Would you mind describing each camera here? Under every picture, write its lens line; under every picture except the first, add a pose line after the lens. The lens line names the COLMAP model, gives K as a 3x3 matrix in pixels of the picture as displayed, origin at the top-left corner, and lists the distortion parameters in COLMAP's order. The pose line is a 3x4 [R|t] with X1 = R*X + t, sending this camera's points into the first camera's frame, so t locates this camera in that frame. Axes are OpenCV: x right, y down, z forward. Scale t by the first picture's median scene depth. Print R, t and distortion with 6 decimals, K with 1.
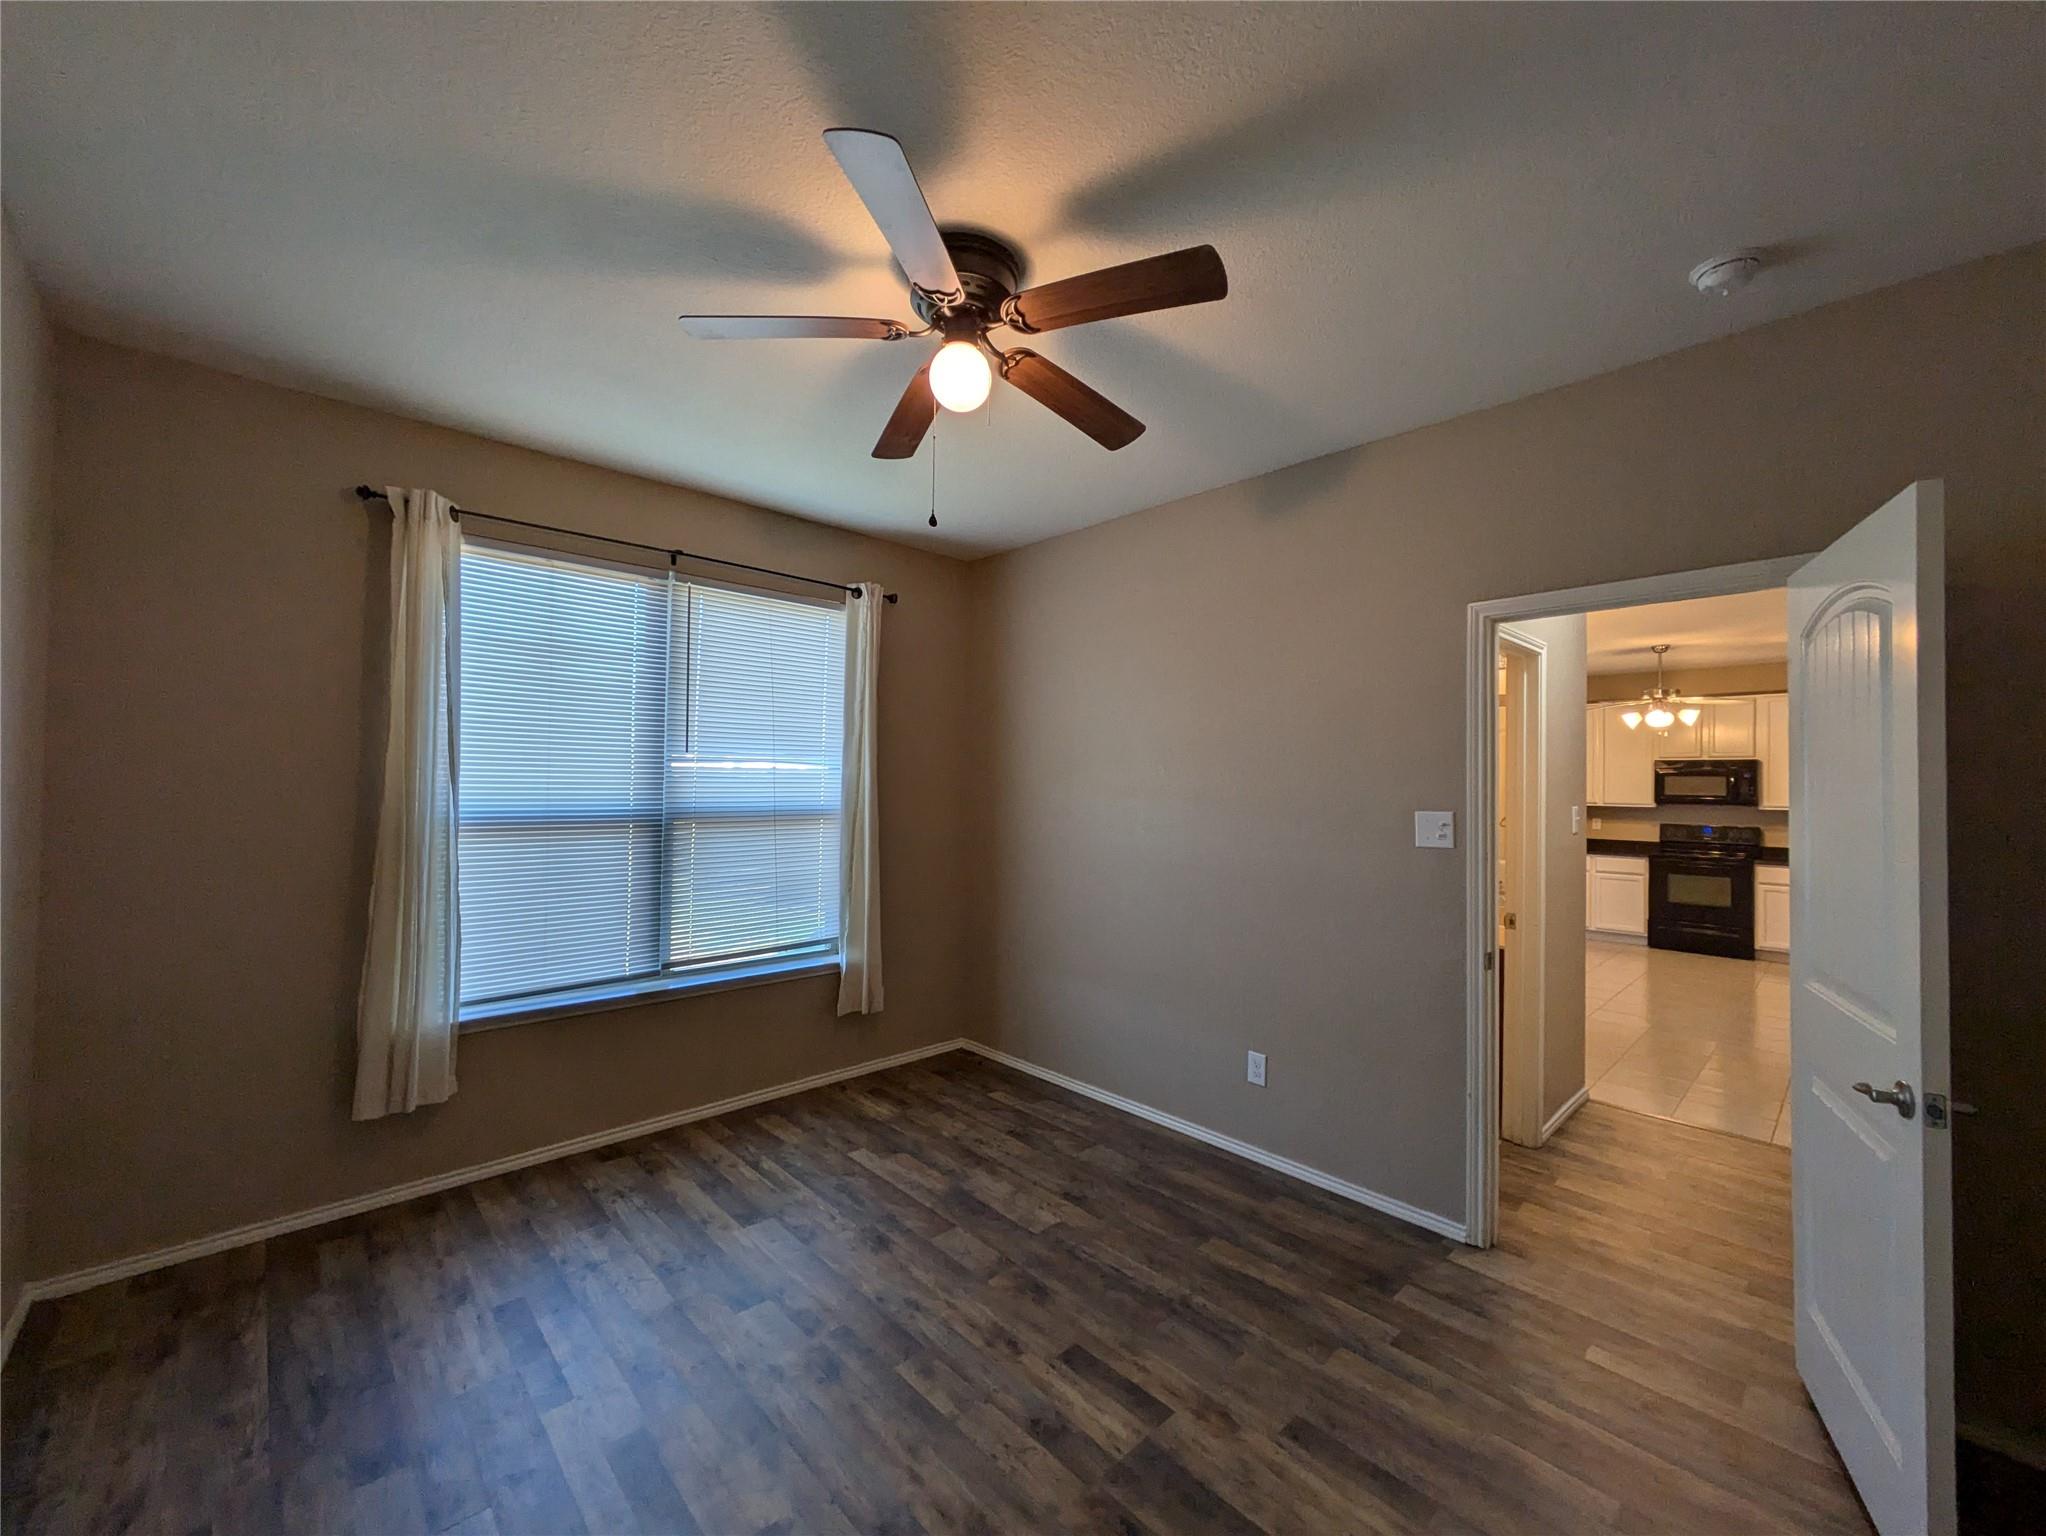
lens RADIAL K [[816.2, 0, 1036.9], [0, 816.2, 765.0], [0, 0, 1]] dist [0.011179, 0.001415]
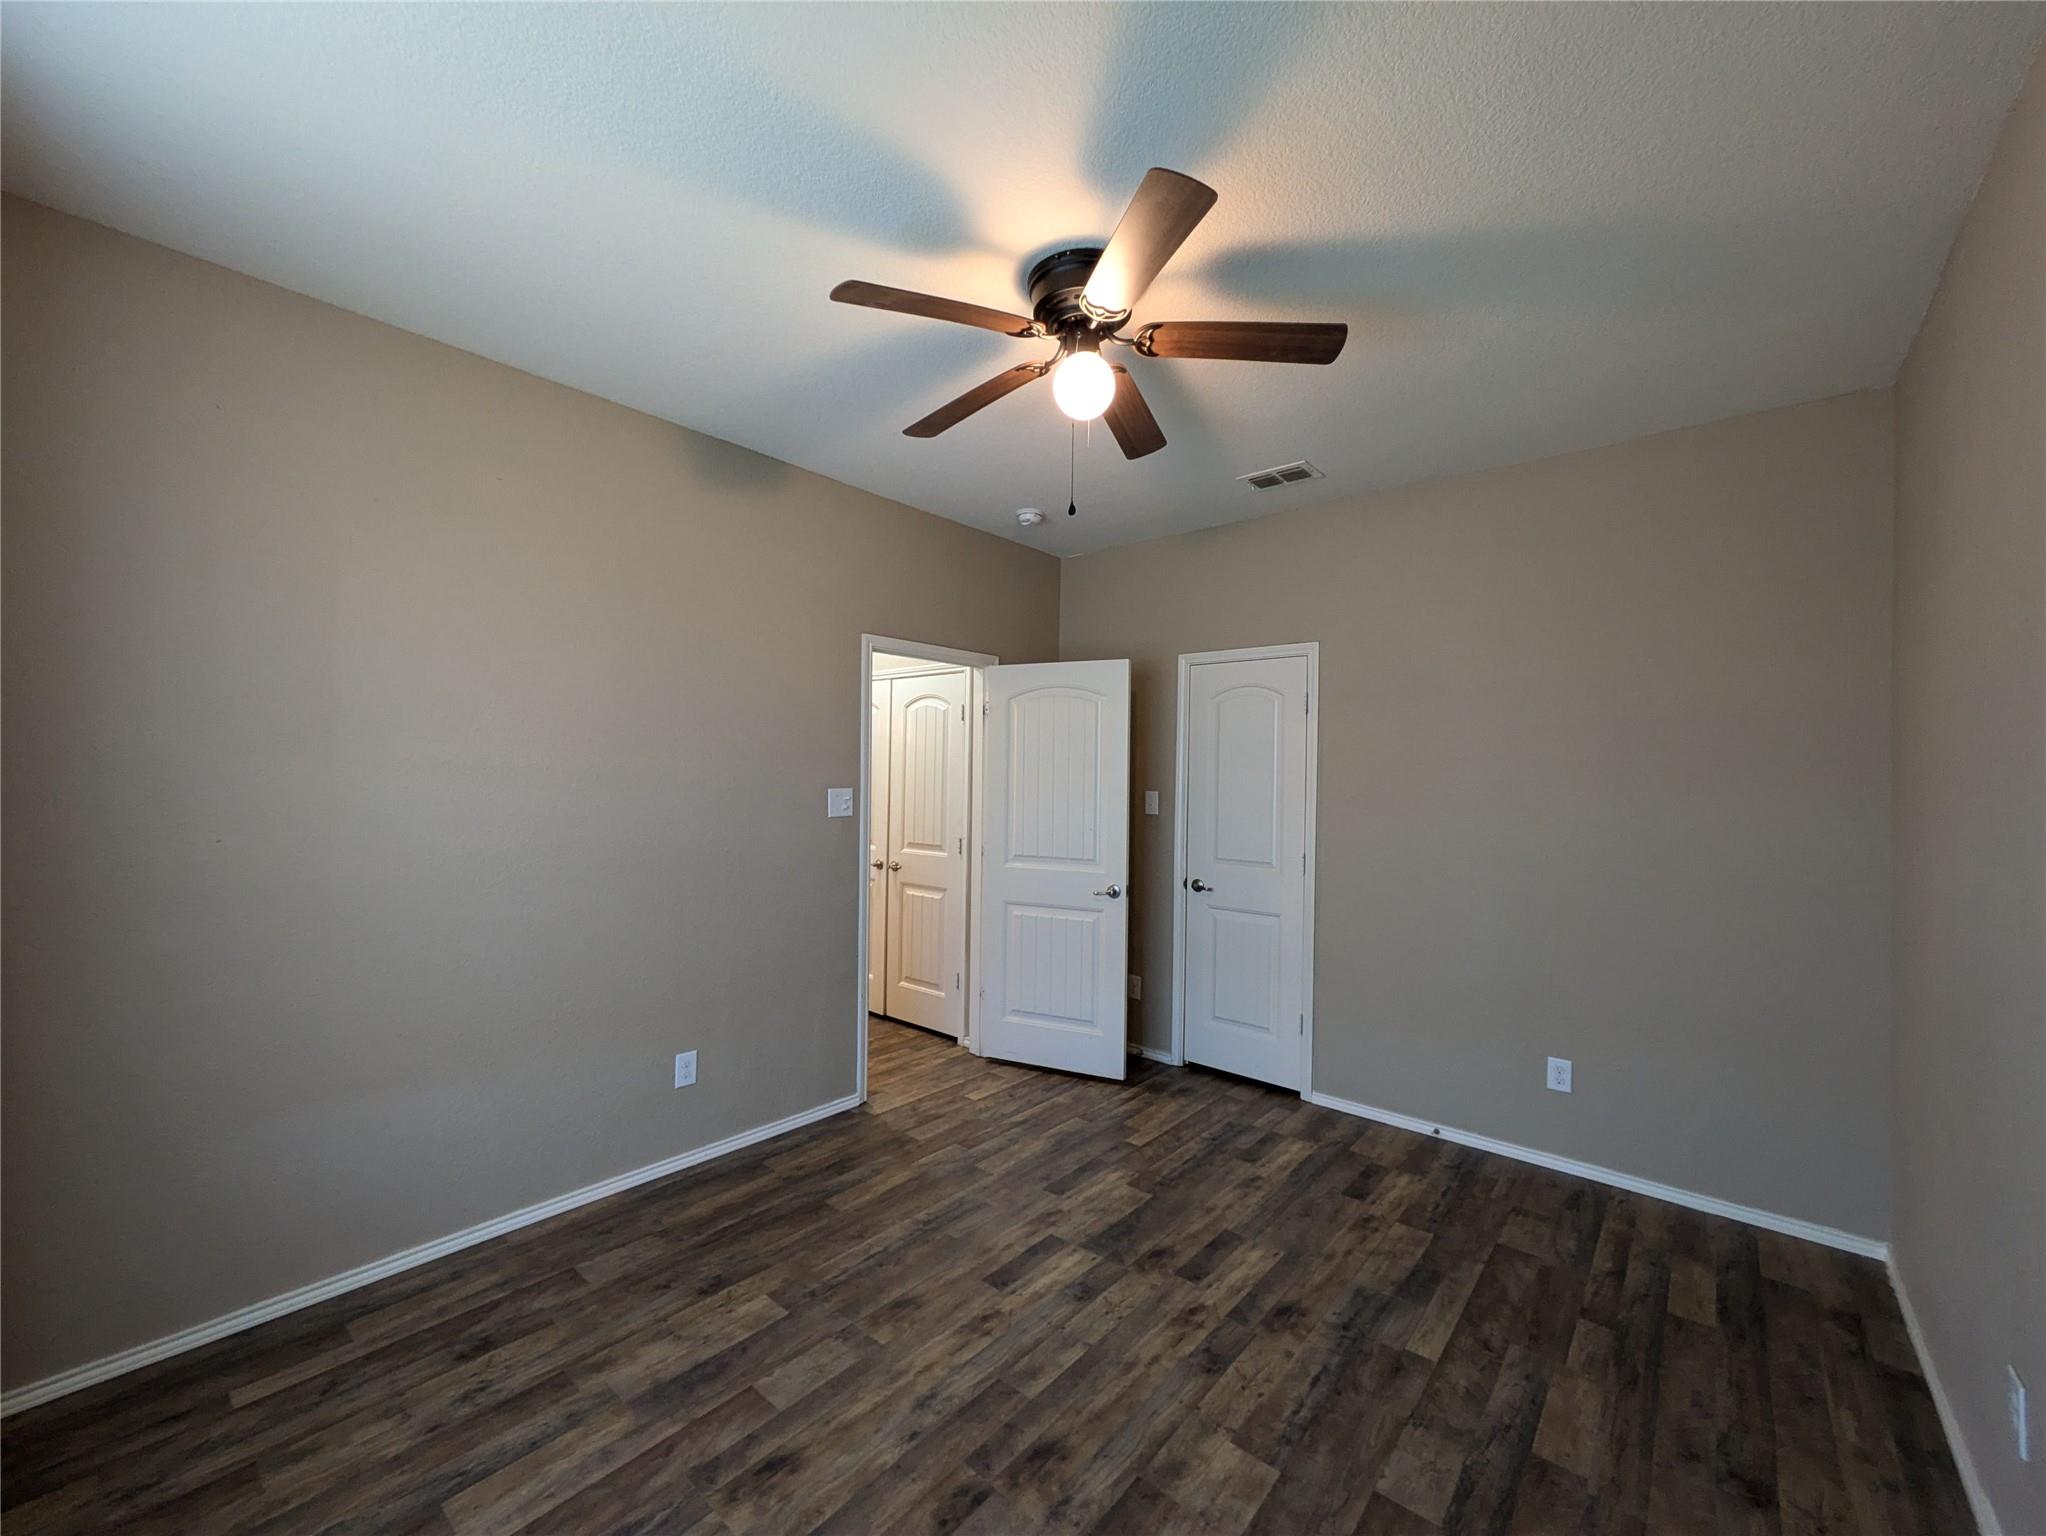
lens RADIAL K [[816.2, 0, 1032.8], [0, 816.2, 766.8], [0, 0, 1]] dist [0.011179, 0.001415]
pose [[-0.100587, 0.003597, 0.994922, -0.965371], [-0.041370, 0.999114, -0.007795, 0.023715], [-0.994068, -0.041944, -0.100349, 0.983312]]
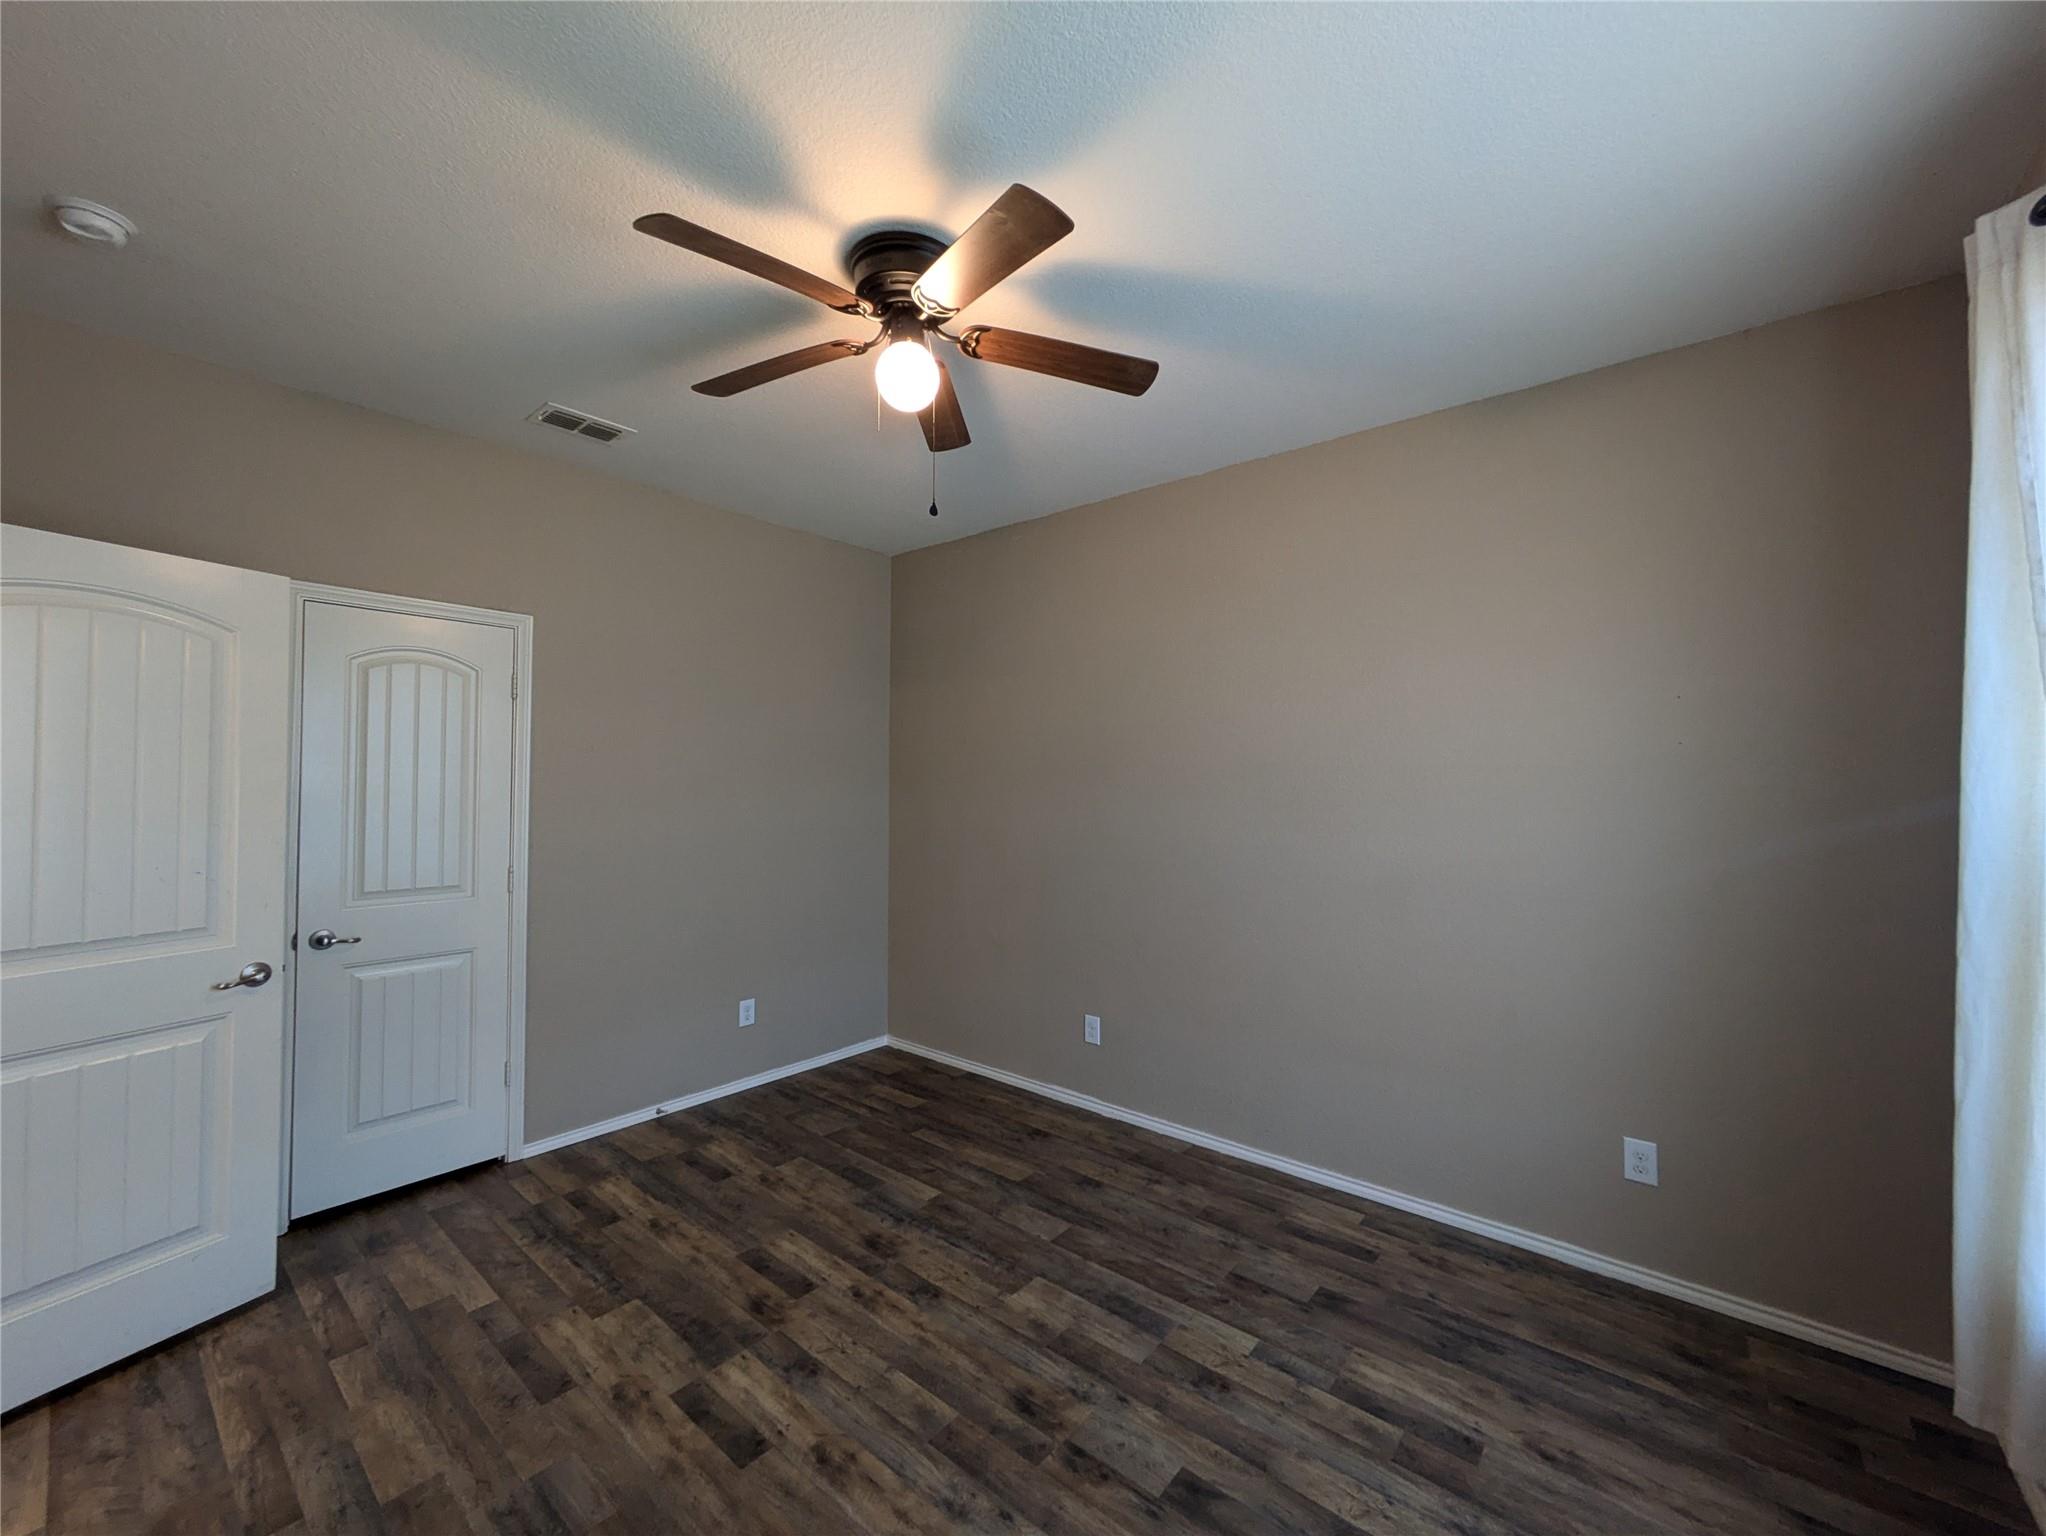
lens RADIAL K [[816.2, 0, 1028.4], [0, 816.2, 780.0], [0, 0, 1]] dist [0.011179, 0.001415]
pose [[-0.993910, -0.017571, -0.108785, -0.121183], [-0.013985, 0.999336, -0.033641, 0.048756], [0.109304, -0.031915, -0.993496, 1.703993]]
